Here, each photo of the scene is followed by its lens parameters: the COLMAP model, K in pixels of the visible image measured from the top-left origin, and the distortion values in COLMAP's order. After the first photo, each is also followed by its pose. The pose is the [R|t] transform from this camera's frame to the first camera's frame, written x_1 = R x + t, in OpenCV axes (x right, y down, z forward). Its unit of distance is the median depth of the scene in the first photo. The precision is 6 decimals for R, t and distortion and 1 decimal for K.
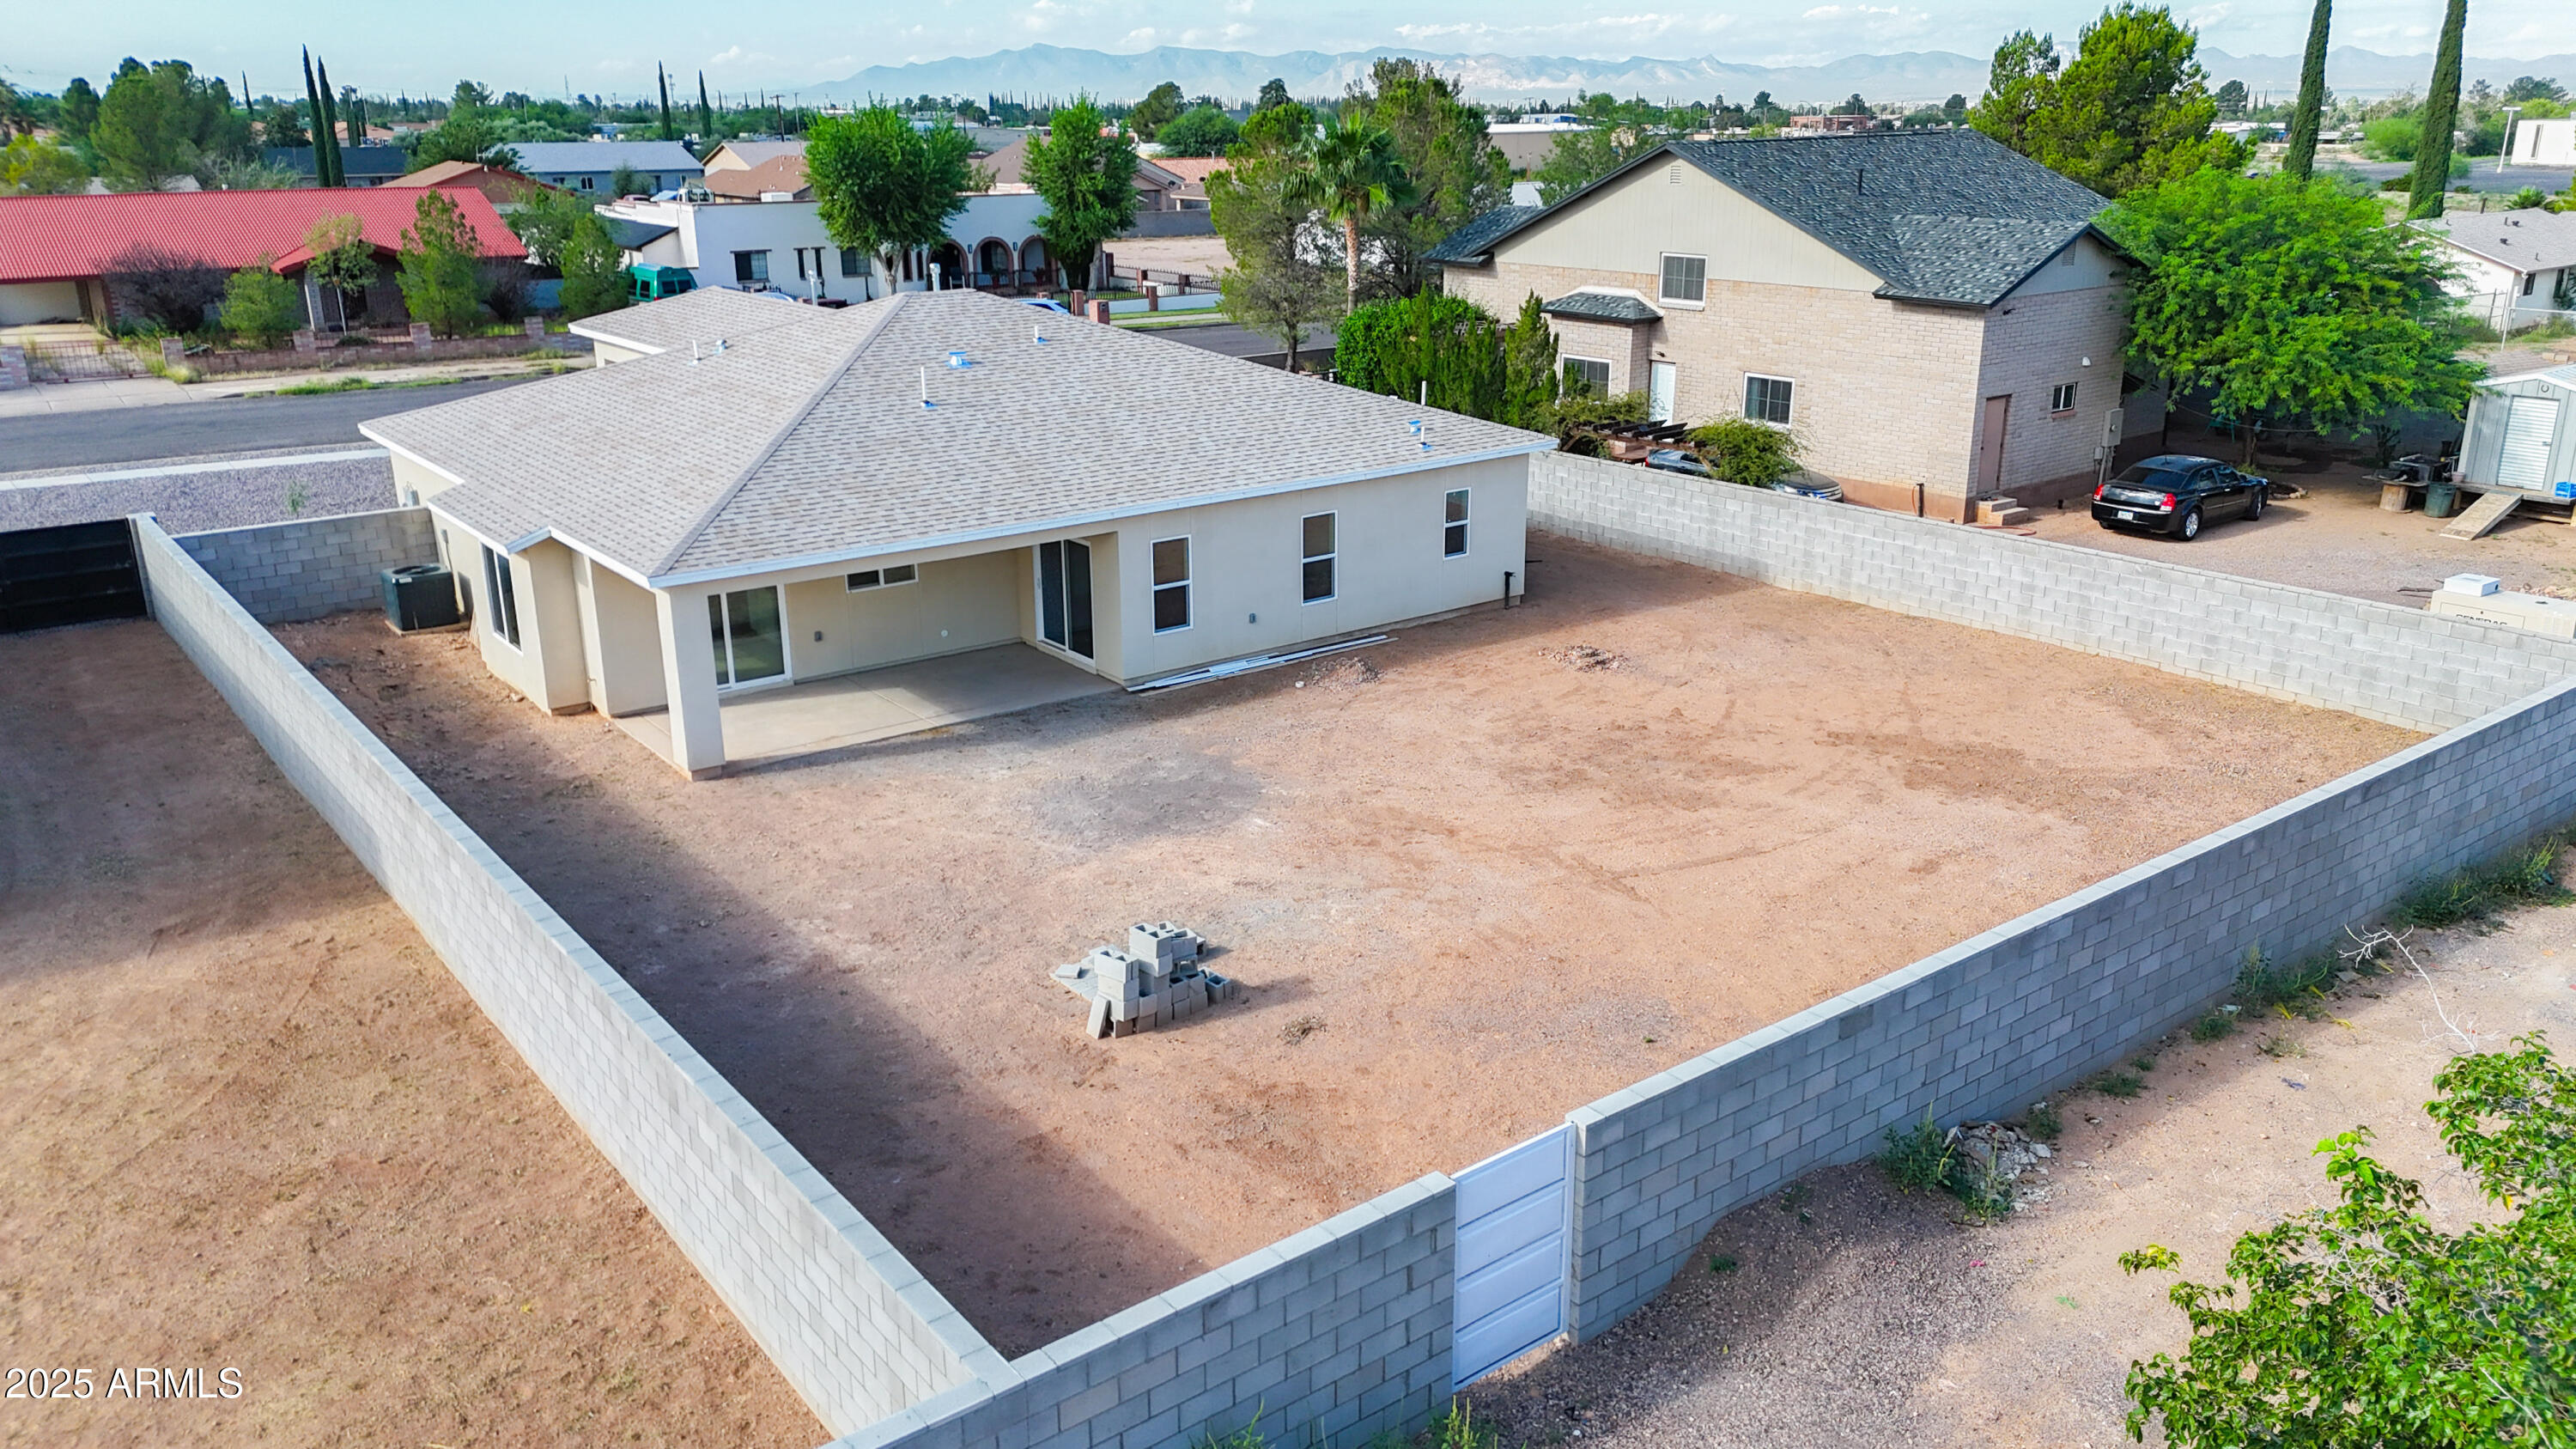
lens RADIAL K [[1879.4, 0, 1288.0], [0, 1879.4, 724.5], [0, 0, 1]] dist [0.172331, -0.325901]
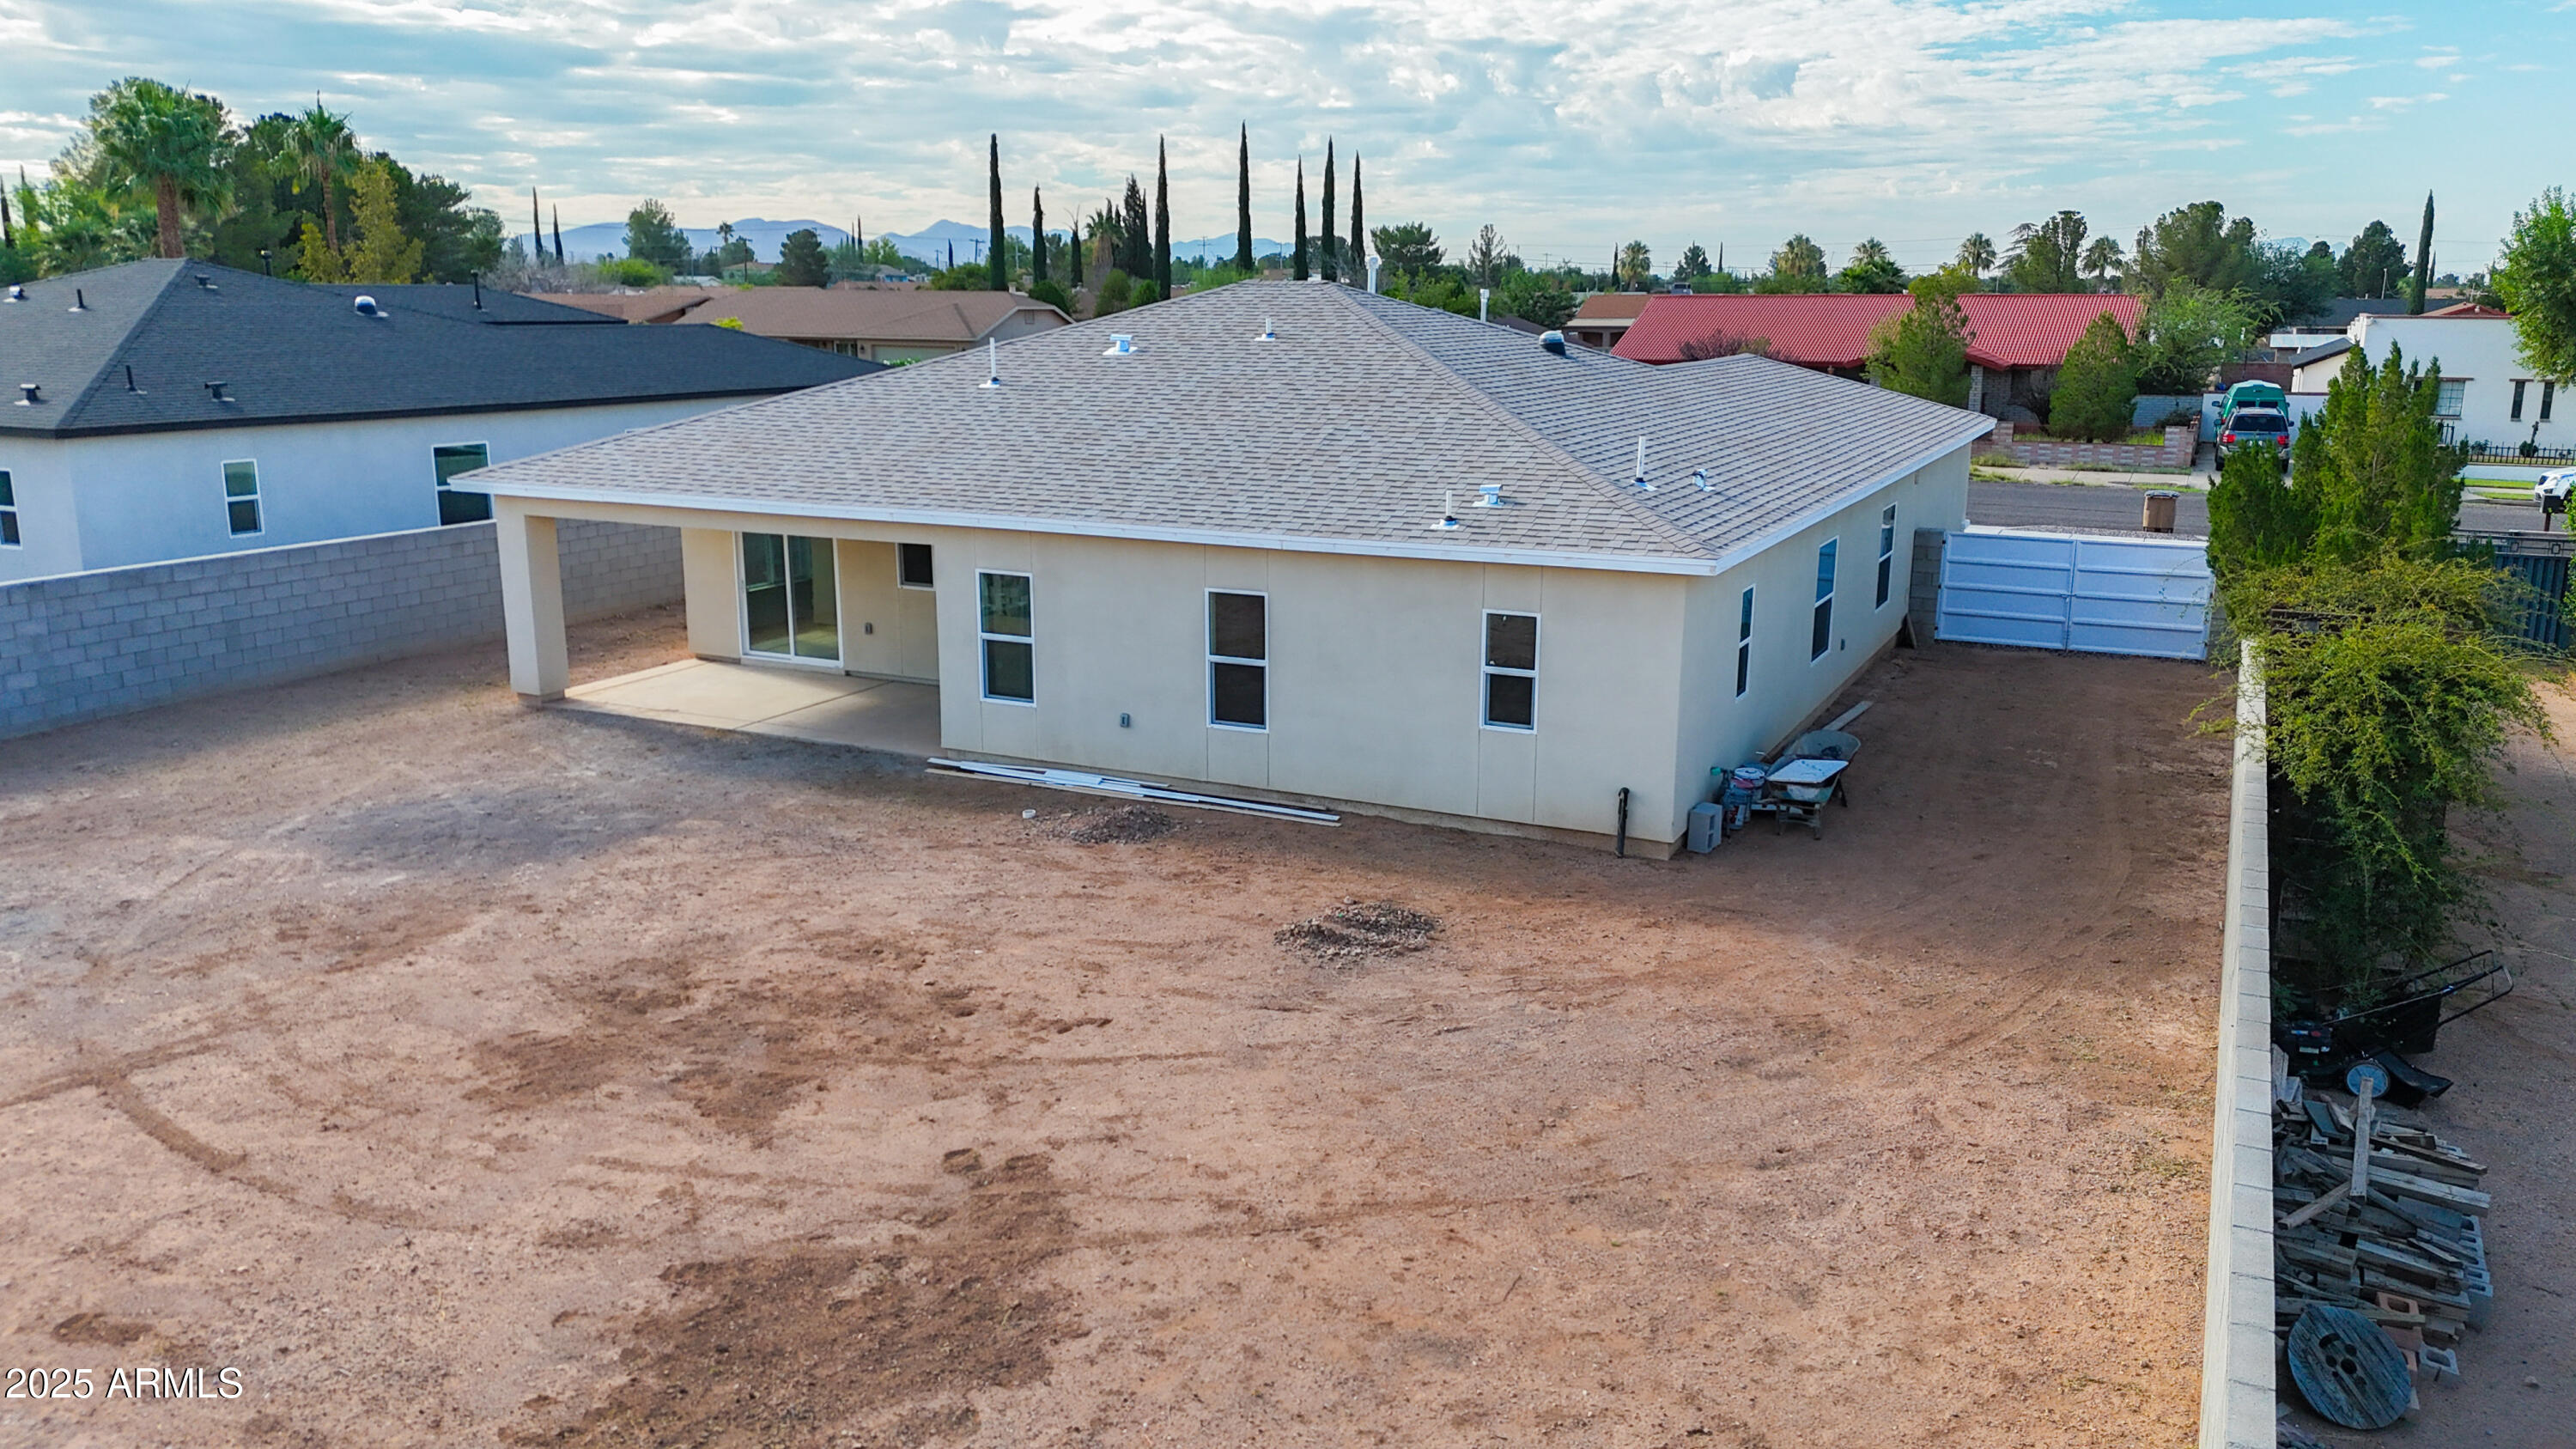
lens RADIAL K [[1886.7, 0, 1285.9], [0, 1886.7, 718.3], [0, 0, 1]] dist [0.084565, -0.091702]
pose [[0.444641, 0.205009, -0.871932, 0.614202], [-0.285362, 0.955154, 0.079056, -0.131000], [0.849037, 0.213665, 0.483202, 0.744114]]
